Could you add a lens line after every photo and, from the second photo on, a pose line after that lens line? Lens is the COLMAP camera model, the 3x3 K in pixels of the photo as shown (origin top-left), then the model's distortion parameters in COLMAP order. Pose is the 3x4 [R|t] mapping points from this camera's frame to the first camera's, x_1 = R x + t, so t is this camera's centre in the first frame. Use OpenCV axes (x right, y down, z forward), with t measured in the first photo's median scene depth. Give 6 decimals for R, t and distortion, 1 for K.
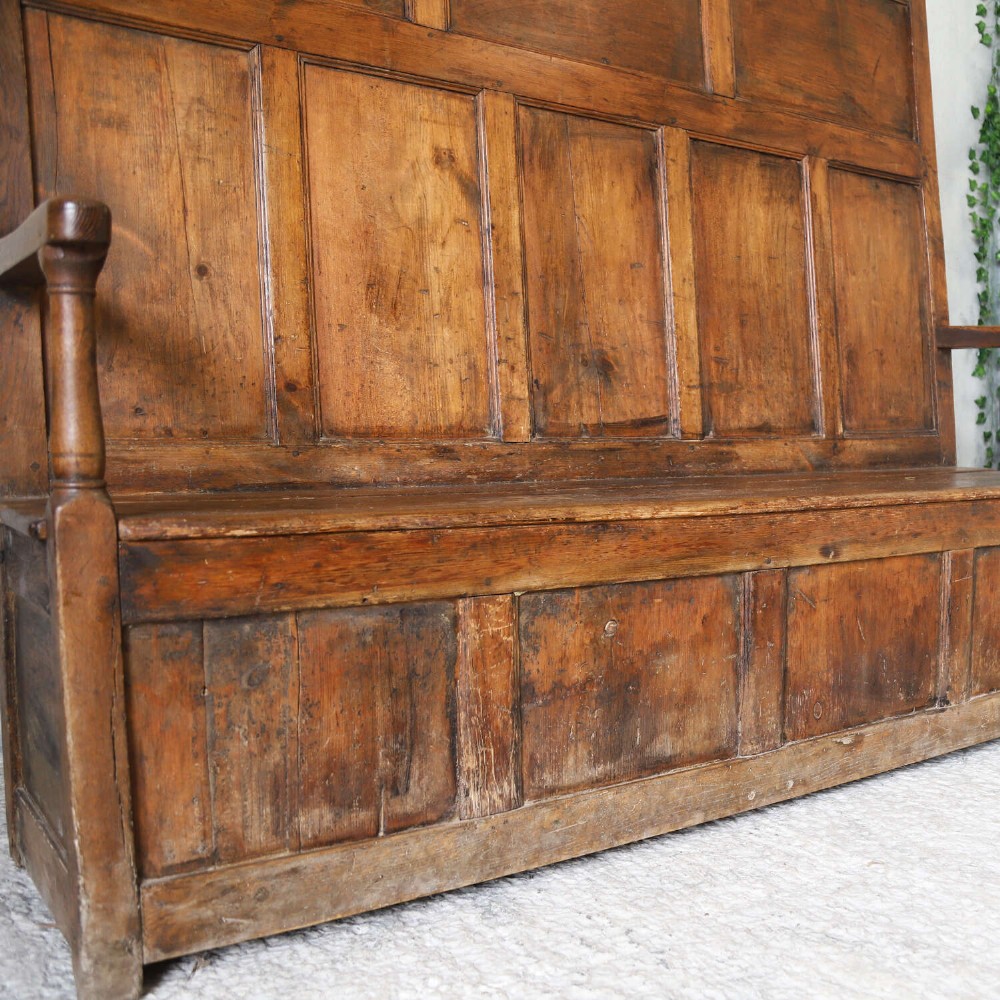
lens RADIAL K [[1130.4, 0, 737.2], [0, 1130.4, 509.4], [0, 0, 1]] dist [-0.049610, 0.000000]
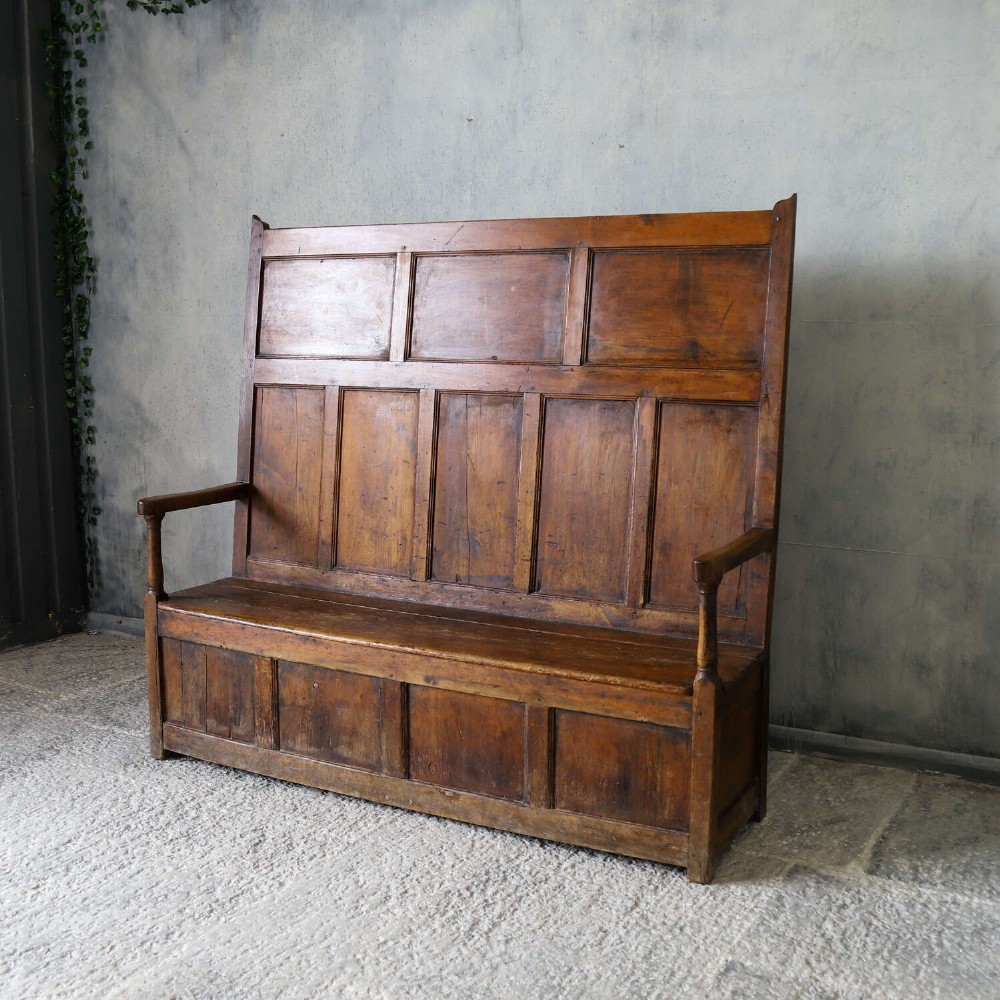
lens RADIAL K [[1216.4, 0, 545.7], [0, 1216.4, 503.1], [0, 0, 1]] dist [-0.095688, 0.000000]
pose [[0.390644, 0.123756, -0.912185, 2.152961], [-0.080543, 0.991717, 0.100054, -0.512709], [0.917011, 0.034384, 0.397376, 0.503653]]
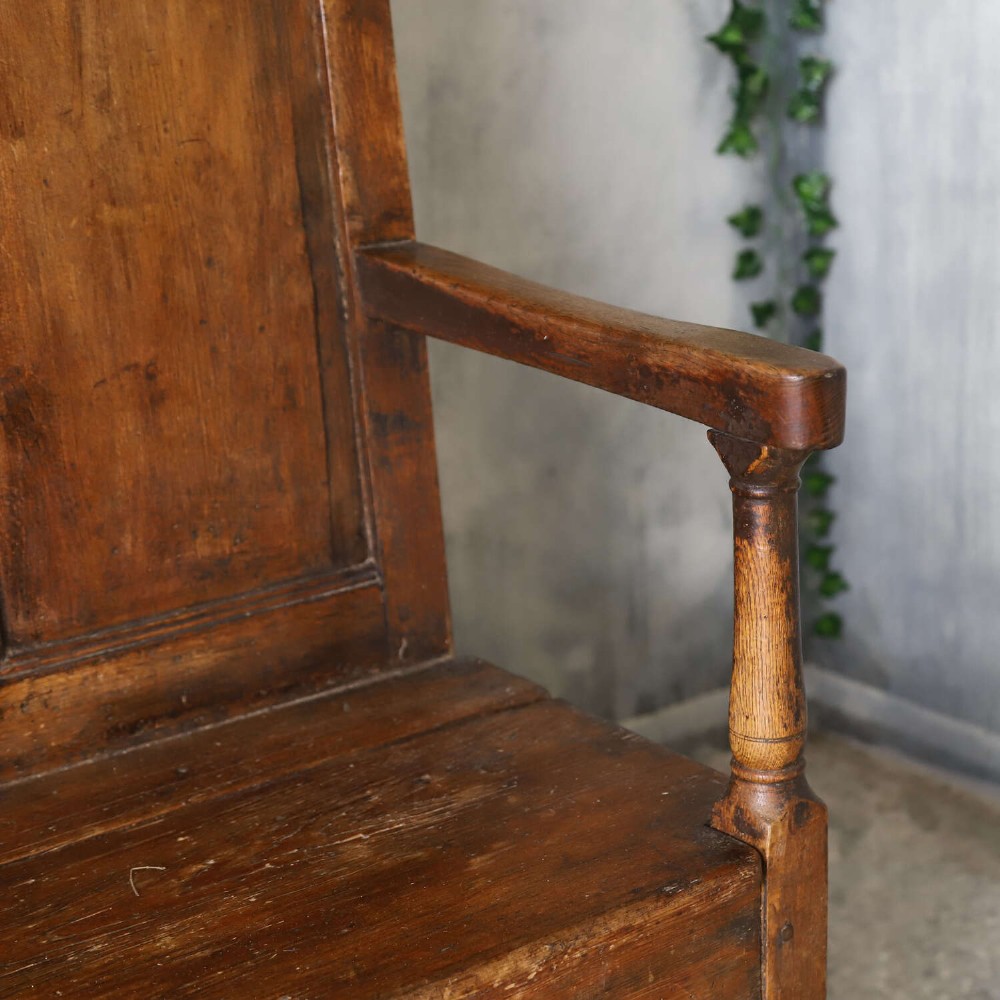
lens RADIAL K [[2278.8, 0, 645.1], [0, 2278.8, 503.8], [0, 0, 1]] dist [0.250671, 0.000000]
pose [[0.999773, -0.021267, -0.001303, 0.443683], [0.021094, 0.979264, 0.201485, -0.382585], [-0.003009, -0.201467, 0.979491, 0.589356]]
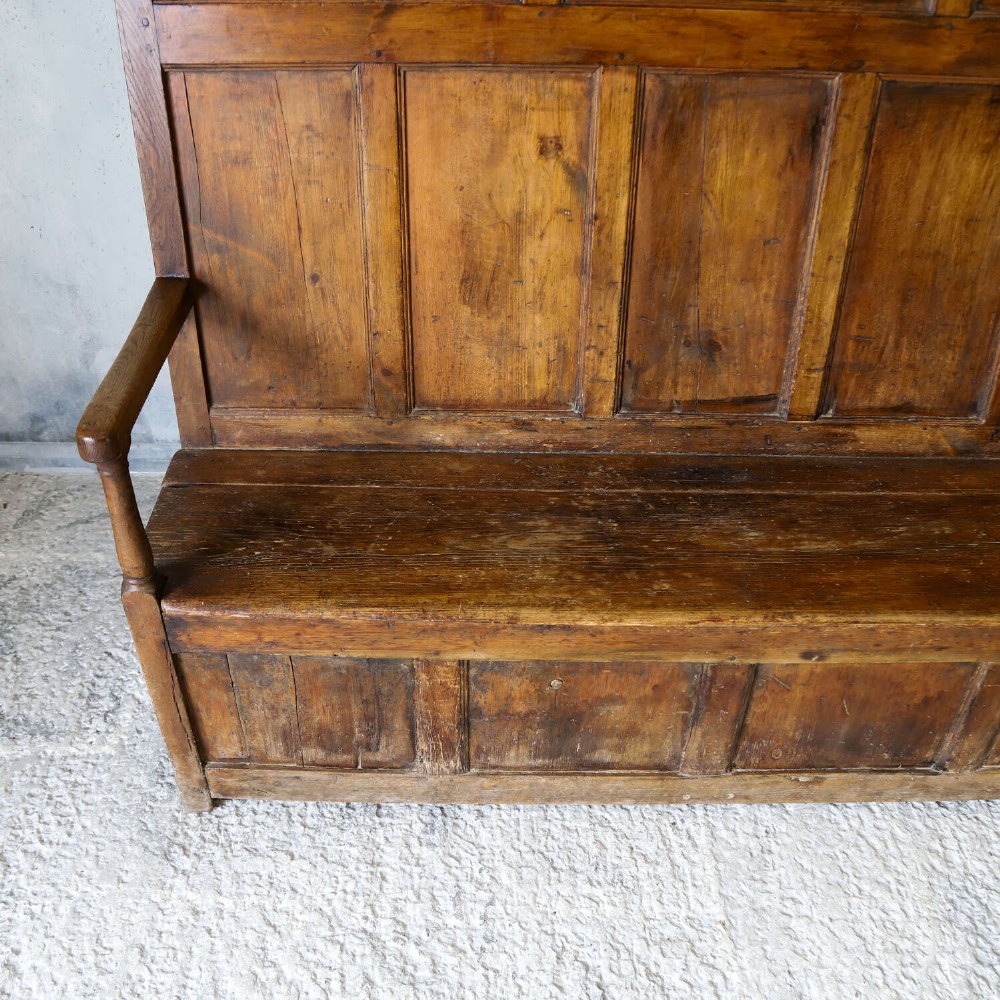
lens RADIAL K [[1033.0, 0, 484.2], [0, 1033.0, 511.1], [0, 0, 1]] dist [-0.102655, 0.000000]
pose [[0.769230, 0.387876, -0.507778, 0.317821], [-0.052125, 0.830122, 0.555141, -0.661712], [0.636843, -0.400563, 0.658772, 0.329867]]
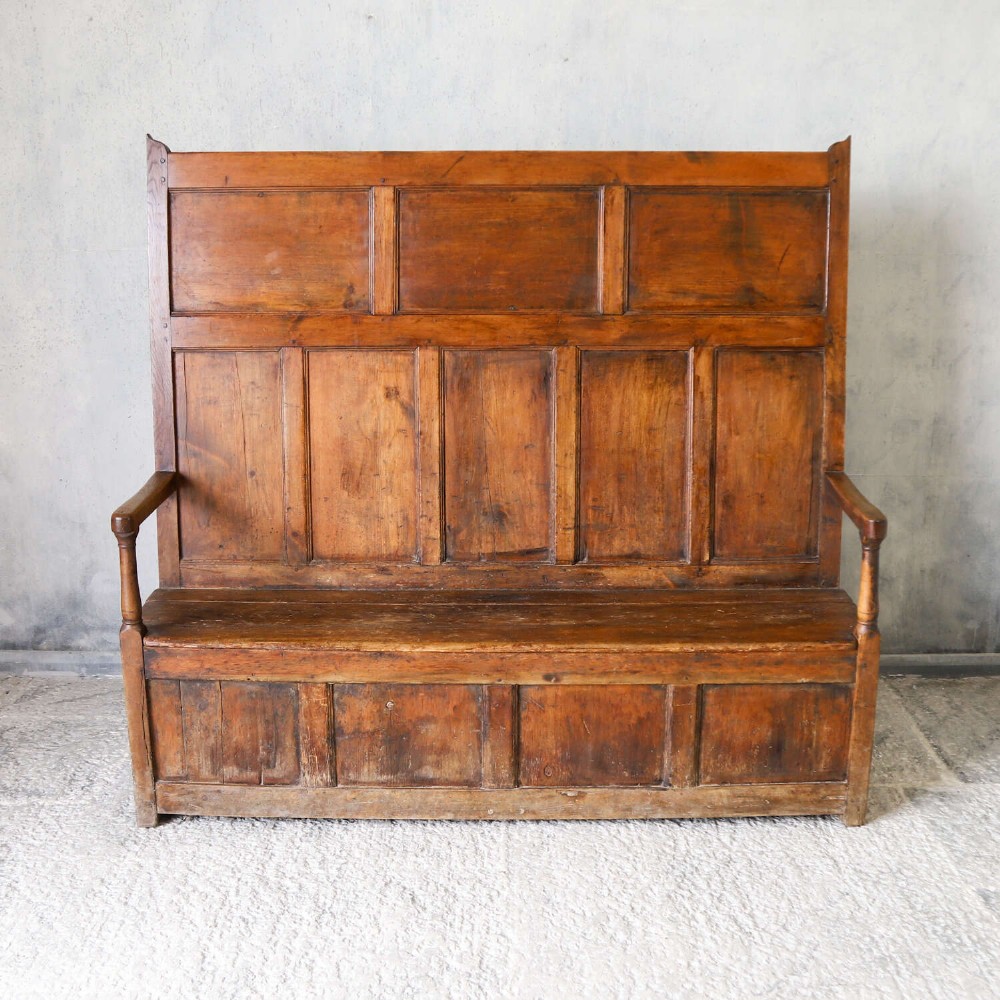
lens RADIAL K [[1344.8, 0, 499.5], [0, 1344.8, 502.8], [0, 0, 1]] dist [-0.100884, 0.000000]
pose [[0.766437, 0.140557, -0.626753, 1.383199], [-0.041920, 0.984629, 0.169552, -0.613211], [0.640951, -0.103677, 0.760548, -0.514928]]
